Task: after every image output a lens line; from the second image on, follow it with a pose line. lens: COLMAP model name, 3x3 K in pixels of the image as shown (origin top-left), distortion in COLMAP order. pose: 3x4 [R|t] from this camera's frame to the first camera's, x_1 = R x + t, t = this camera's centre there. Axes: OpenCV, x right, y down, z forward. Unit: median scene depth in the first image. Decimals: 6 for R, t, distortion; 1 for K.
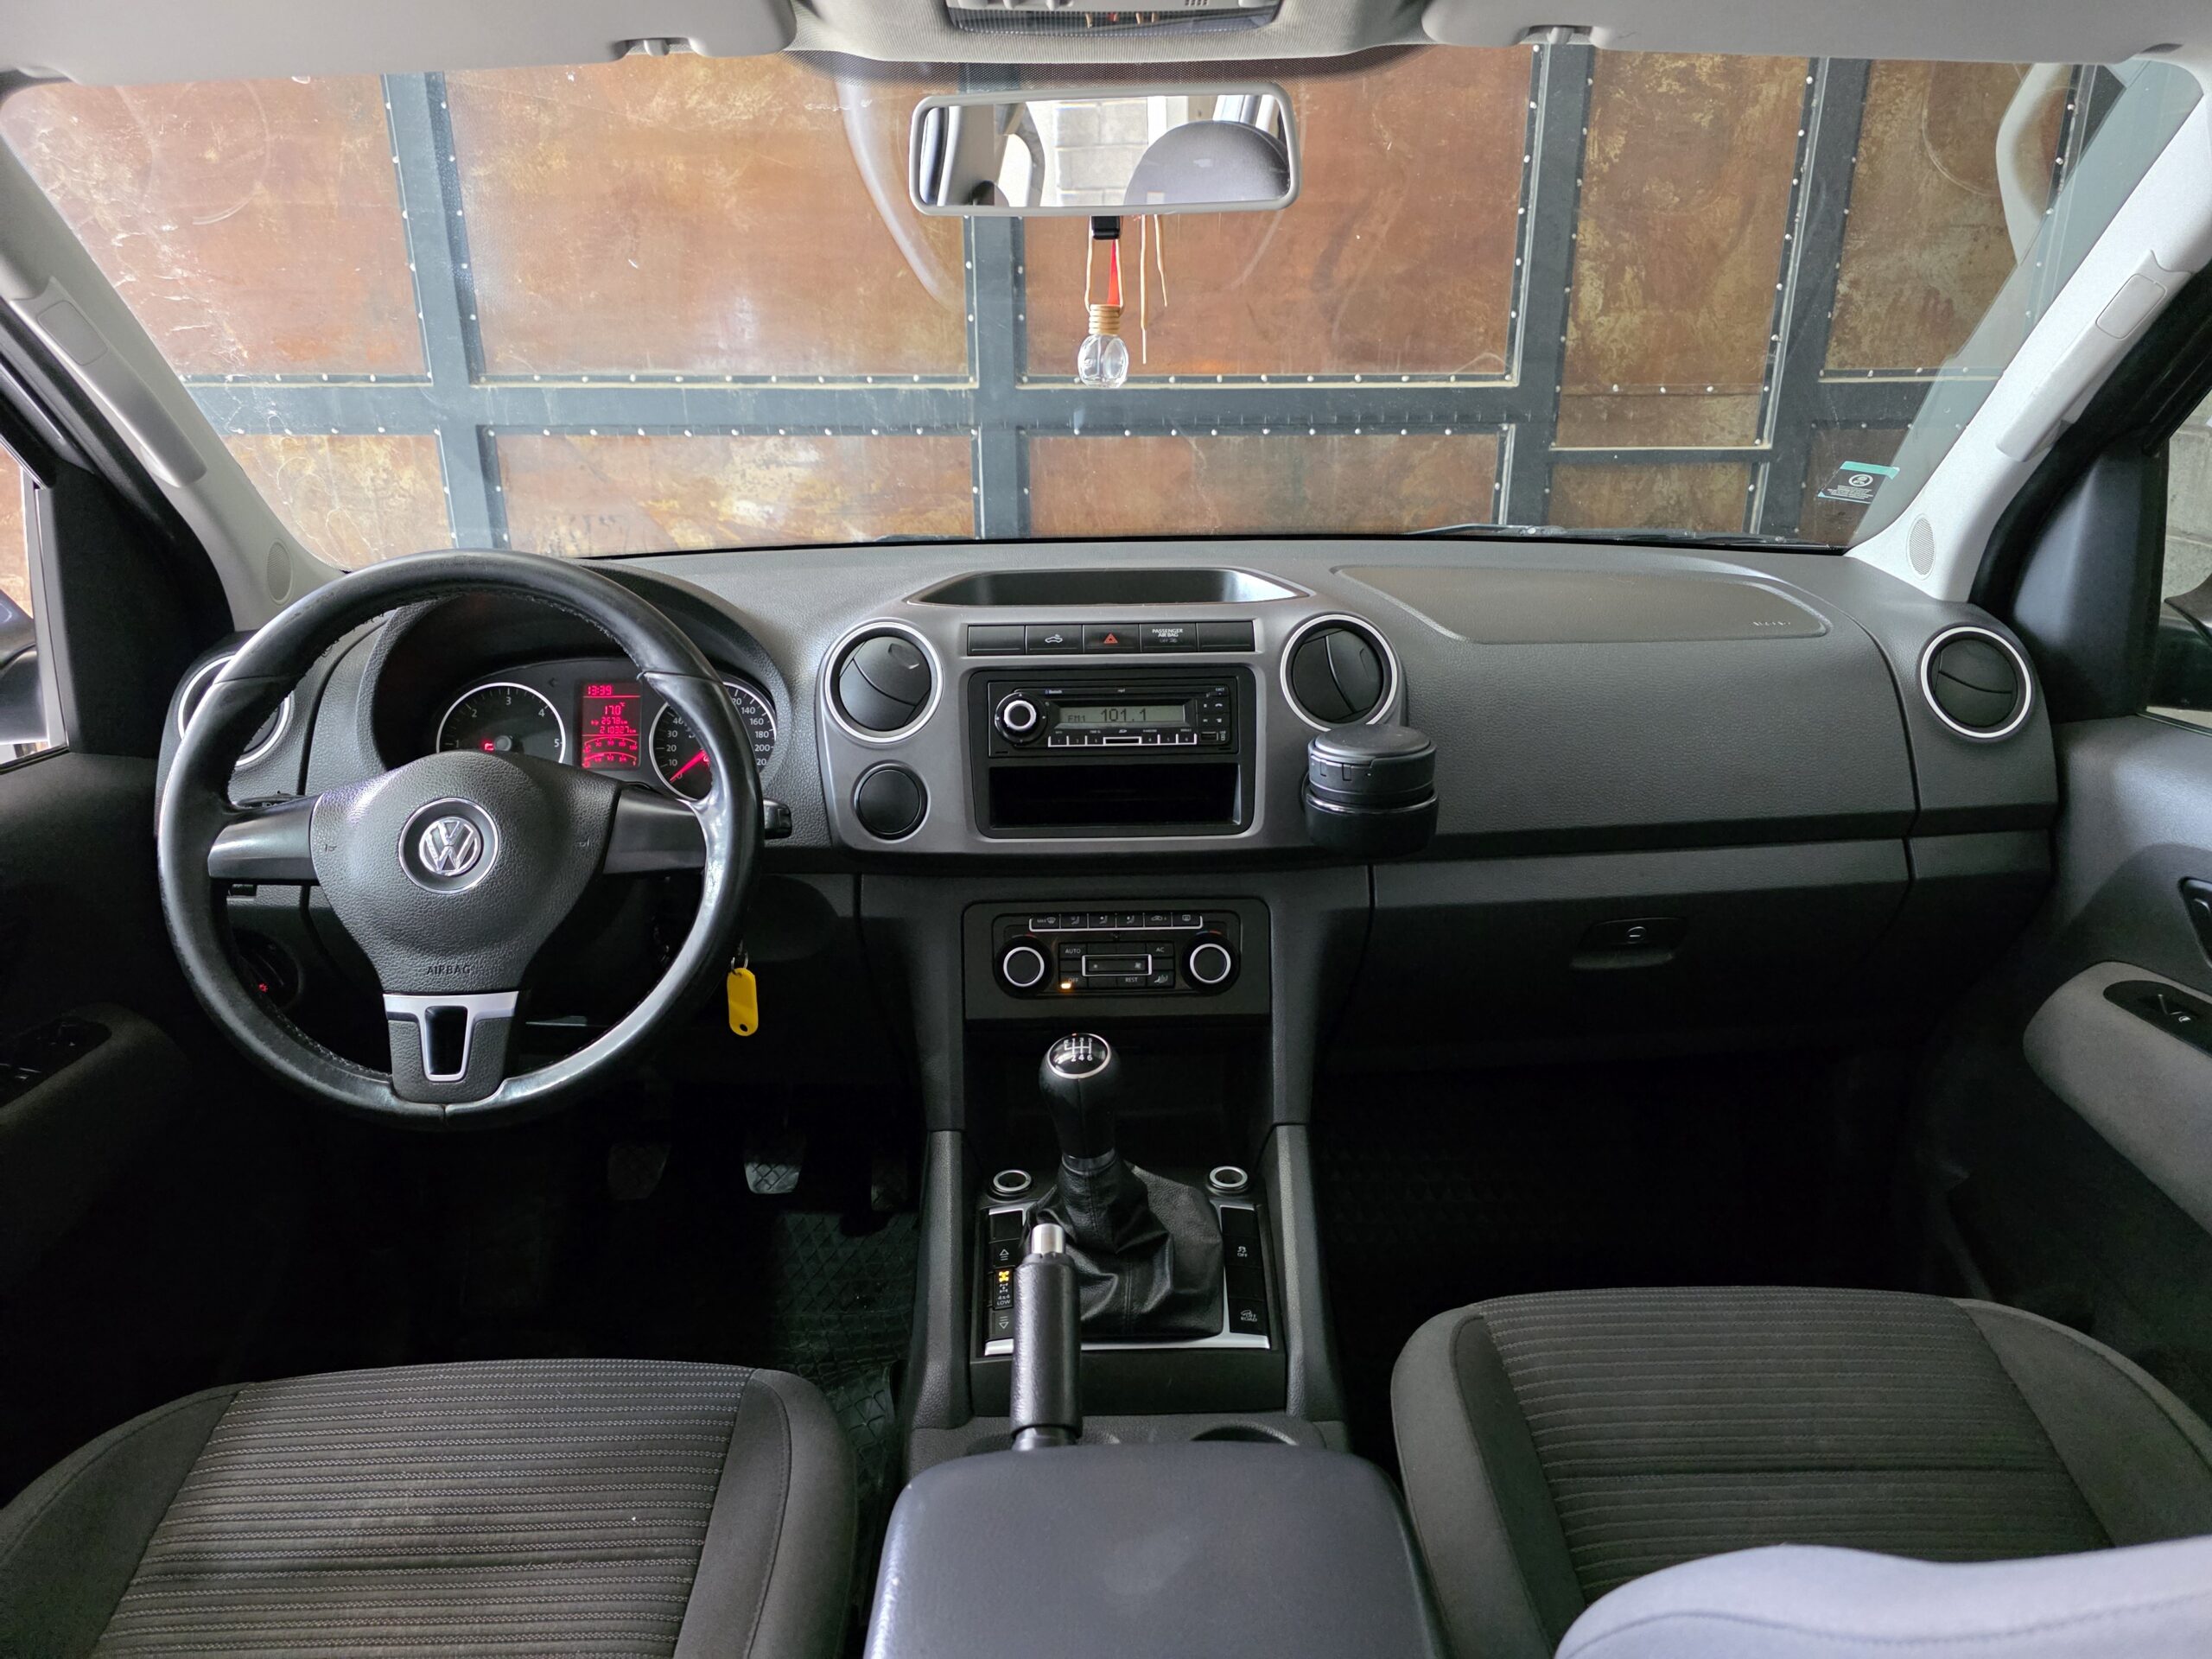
lens RADIAL K [[1473.0, 0, 1129.1], [0, 1473.0, 837.2], [0, 0, 1]] dist [0.078391, -0.066955]
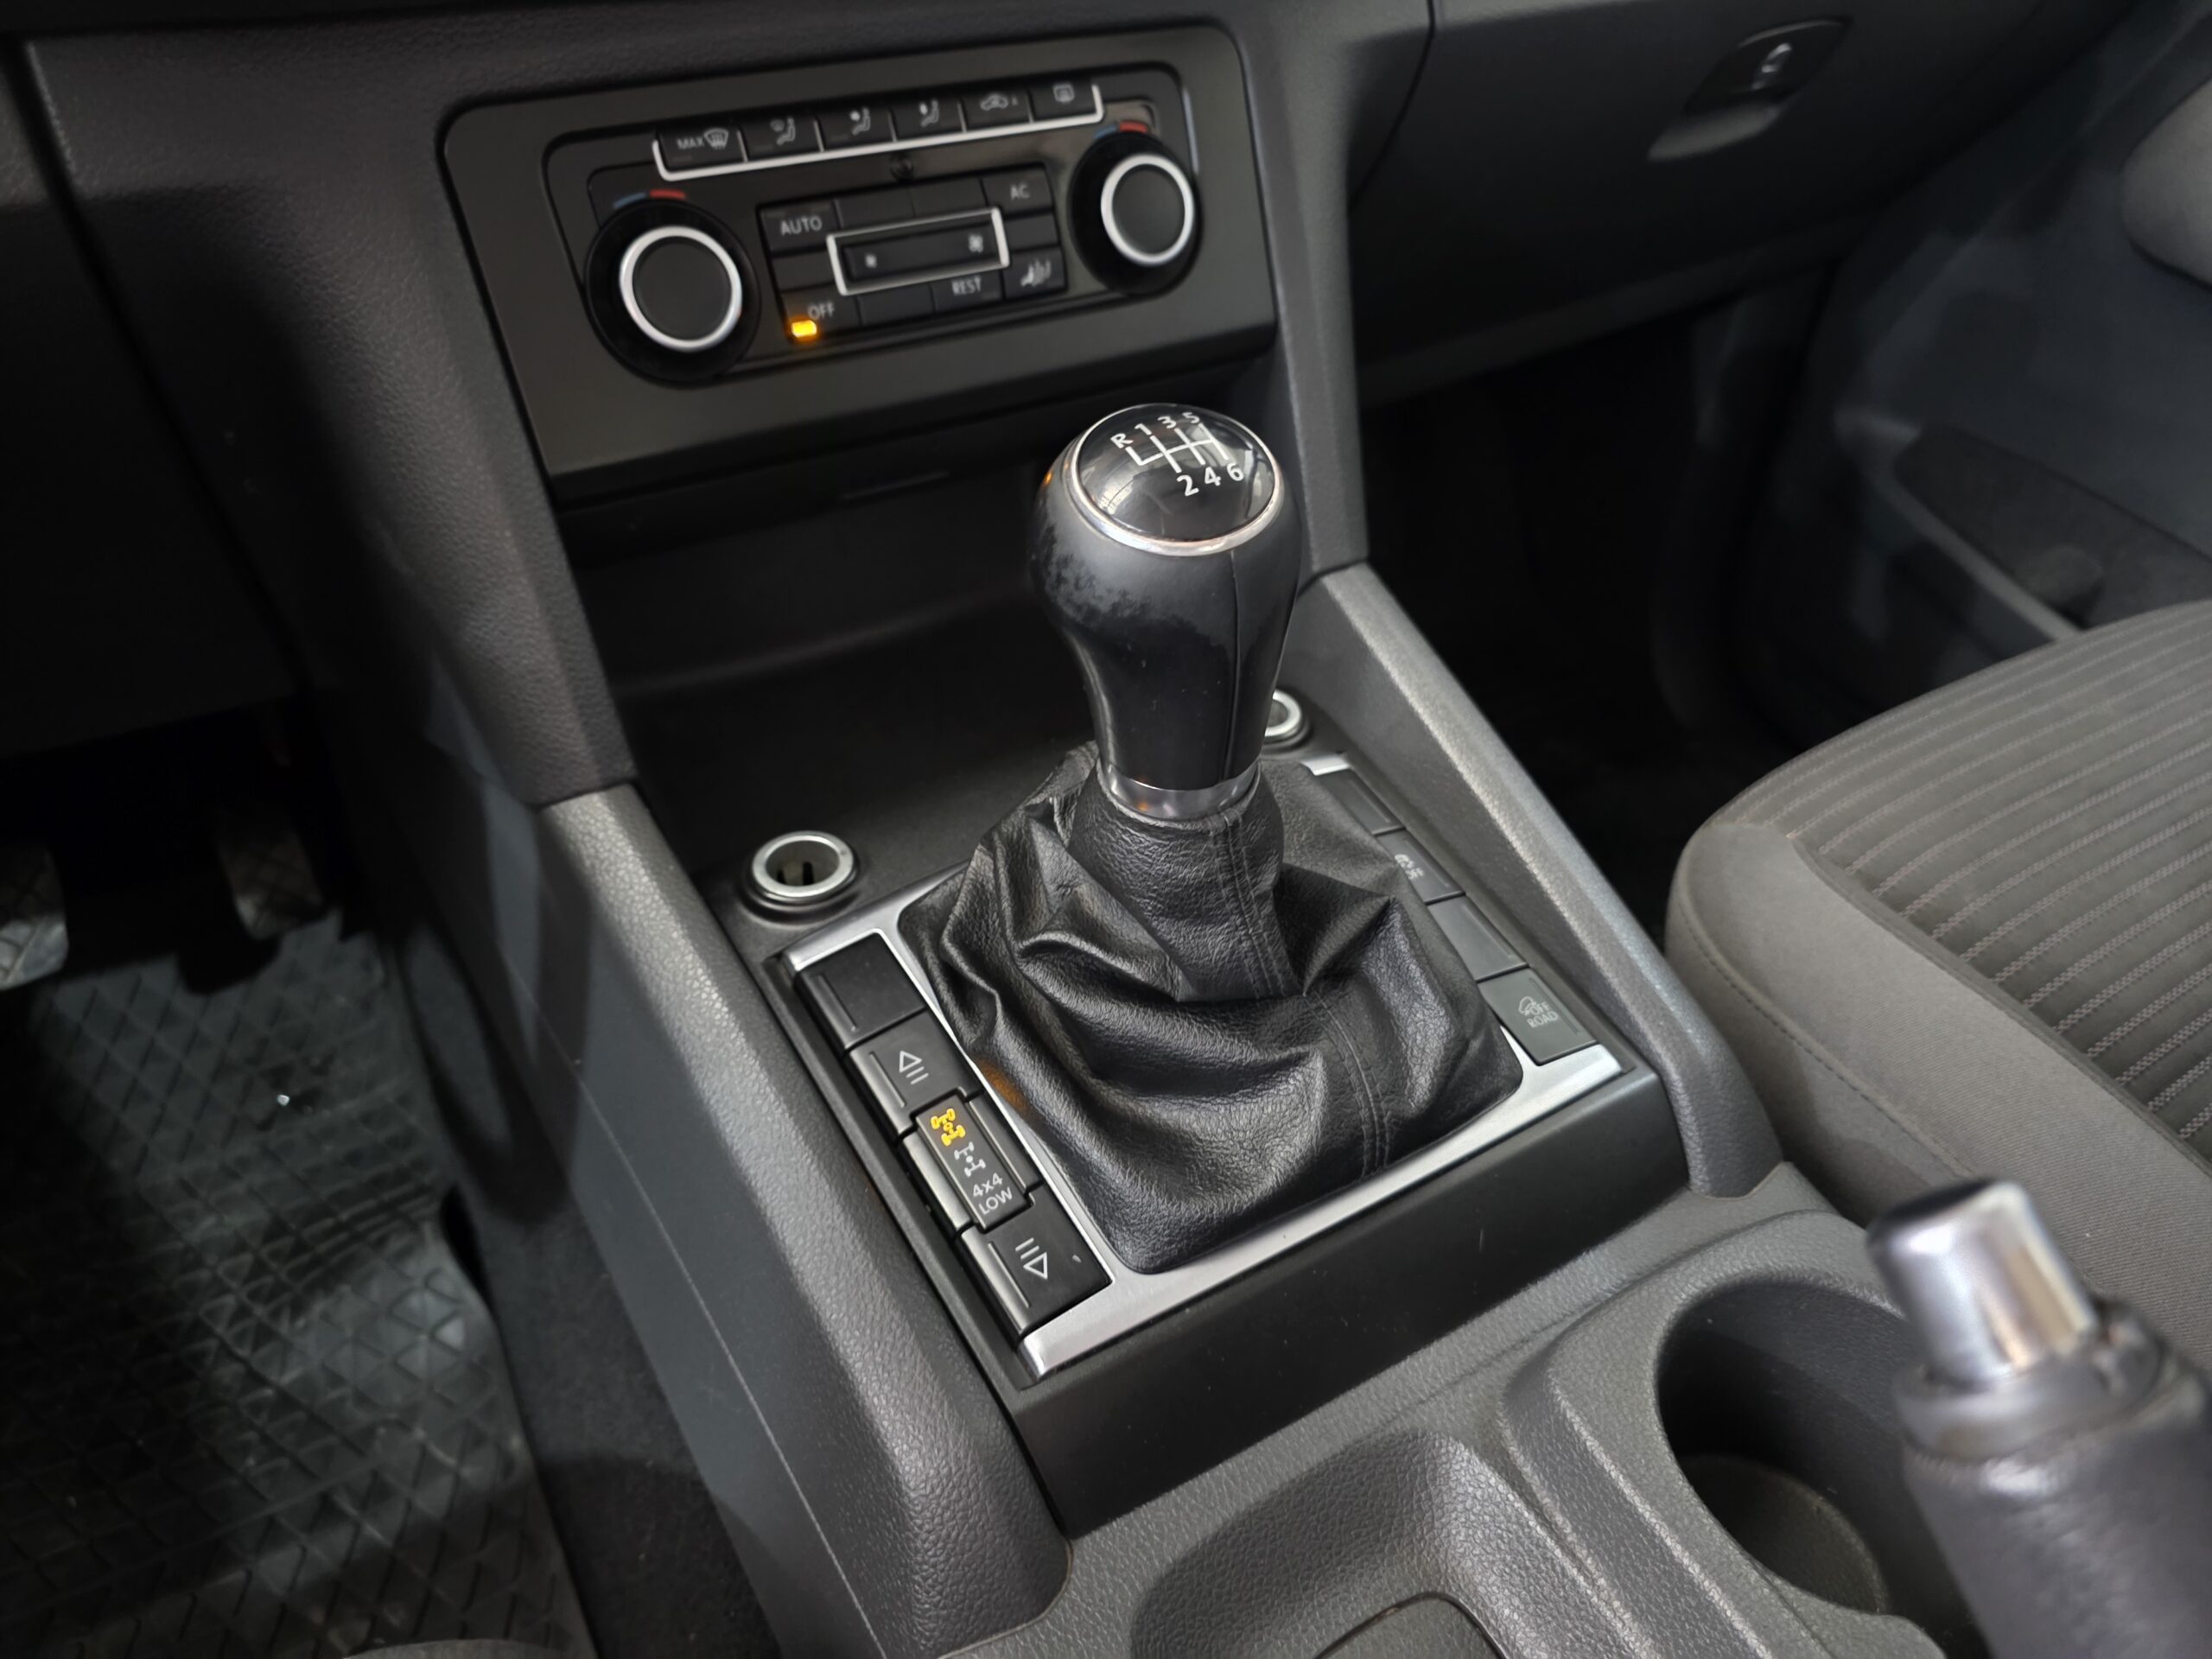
lens RADIAL K [[1490.8, 0, 1091.1], [0, 1490.8, 816.7], [0, 0, 1]] dist [0.029907, -0.032733]
pose [[0.870940, -0.288945, 0.397459, -0.161370], [0.131733, 0.916534, 0.377639, 0.081042], [-0.473402, -0.276543, 0.836310, 0.628925]]
